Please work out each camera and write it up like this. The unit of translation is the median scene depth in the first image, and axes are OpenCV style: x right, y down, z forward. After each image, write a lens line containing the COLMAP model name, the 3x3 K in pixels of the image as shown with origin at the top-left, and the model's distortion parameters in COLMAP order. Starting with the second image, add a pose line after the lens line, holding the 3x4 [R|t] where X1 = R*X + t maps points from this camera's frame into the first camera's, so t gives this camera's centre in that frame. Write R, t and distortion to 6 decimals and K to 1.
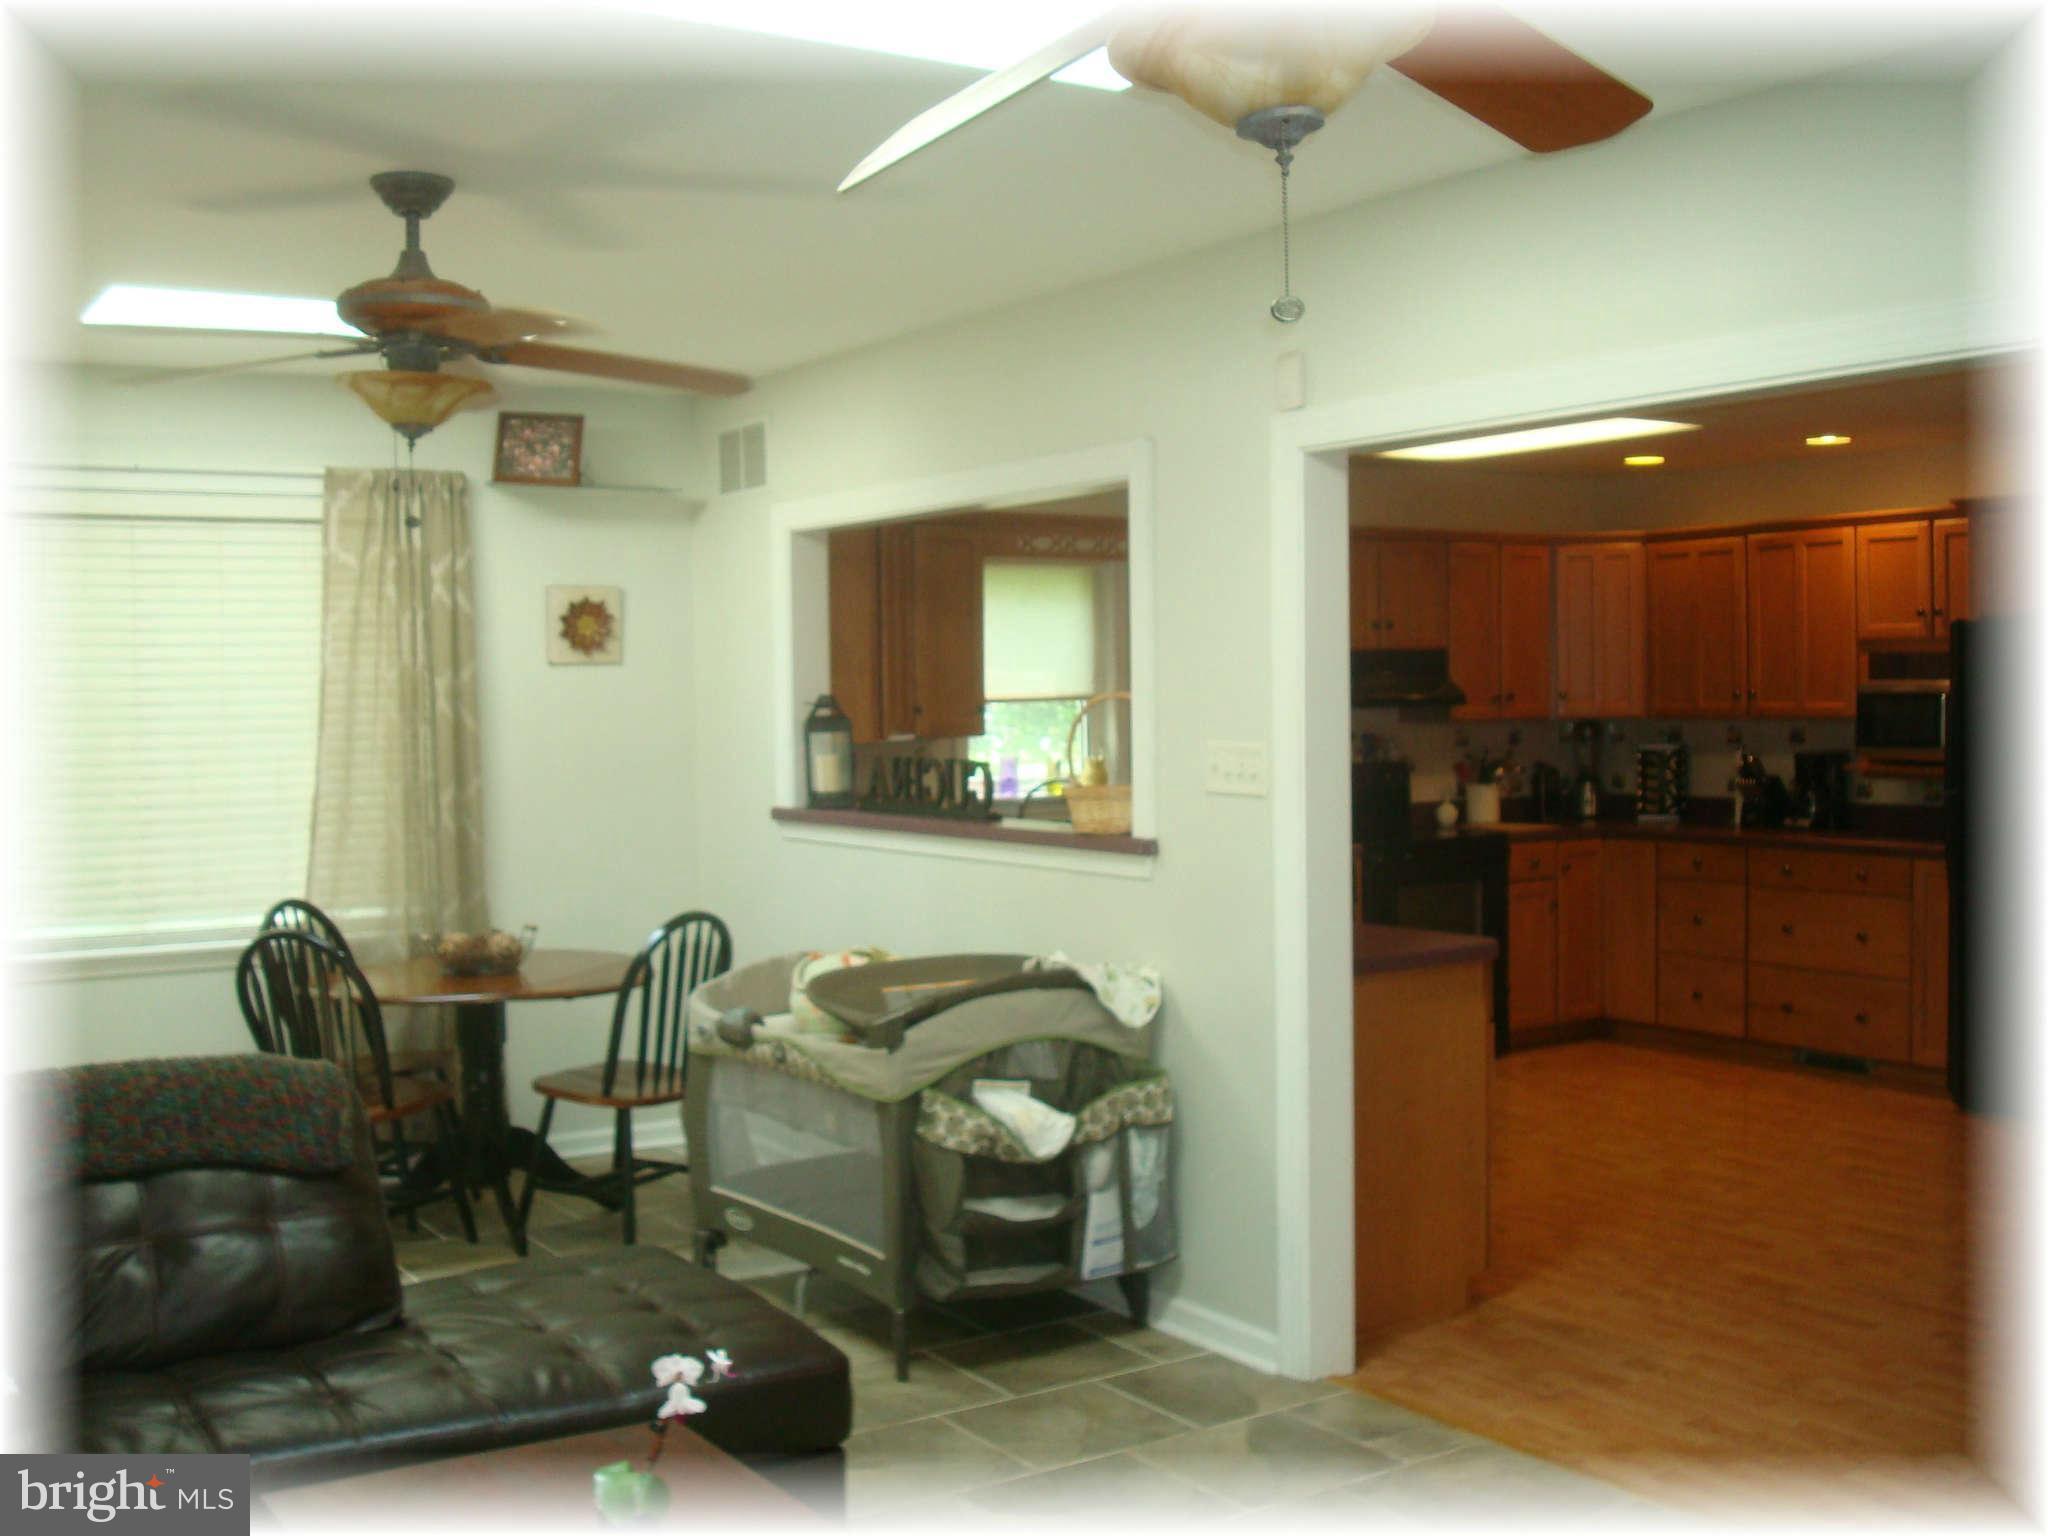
lens RADIAL K [[2165.8, 0, 1042.8], [0, 2165.8, 757.2], [0, 0, 1]] dist [-0.012519, -0.023430]
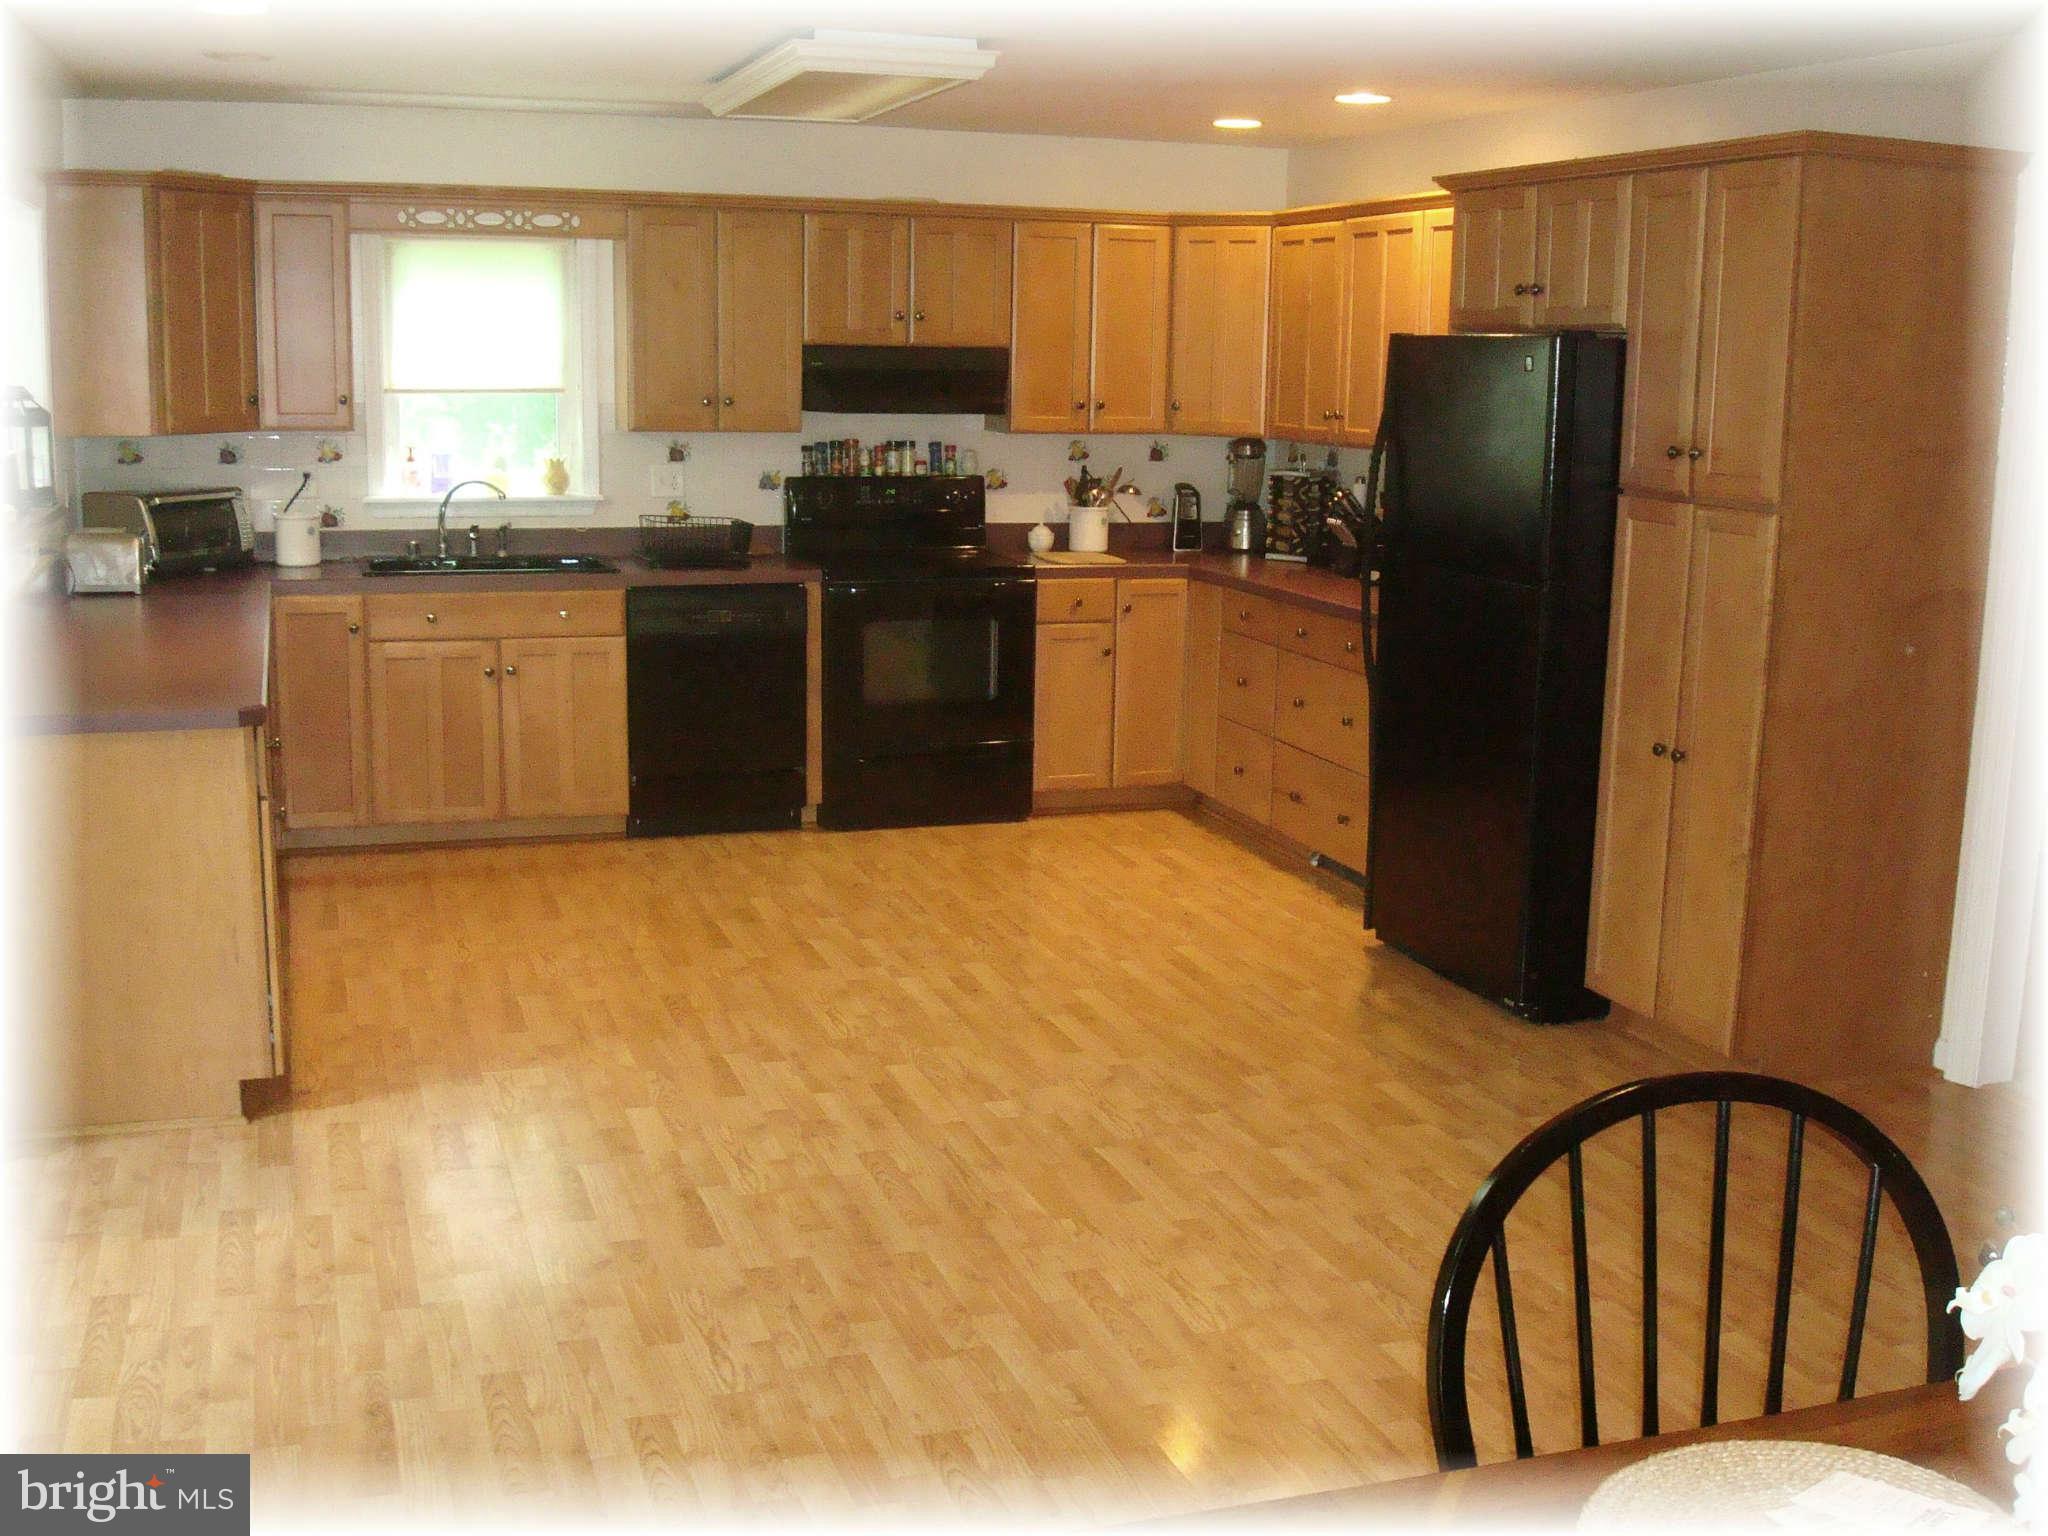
lens RADIAL K [[2165.8, 0, 1042.8], [0, 2165.8, 757.2], [0, 0, 1]] dist [-0.012519, -0.023430]
pose [[0.967433, 0.077299, -0.241035, 0.410703], [-0.040635, 0.987308, 0.153531, -0.021419], [0.249843, -0.138737, 0.958296, 0.152931]]
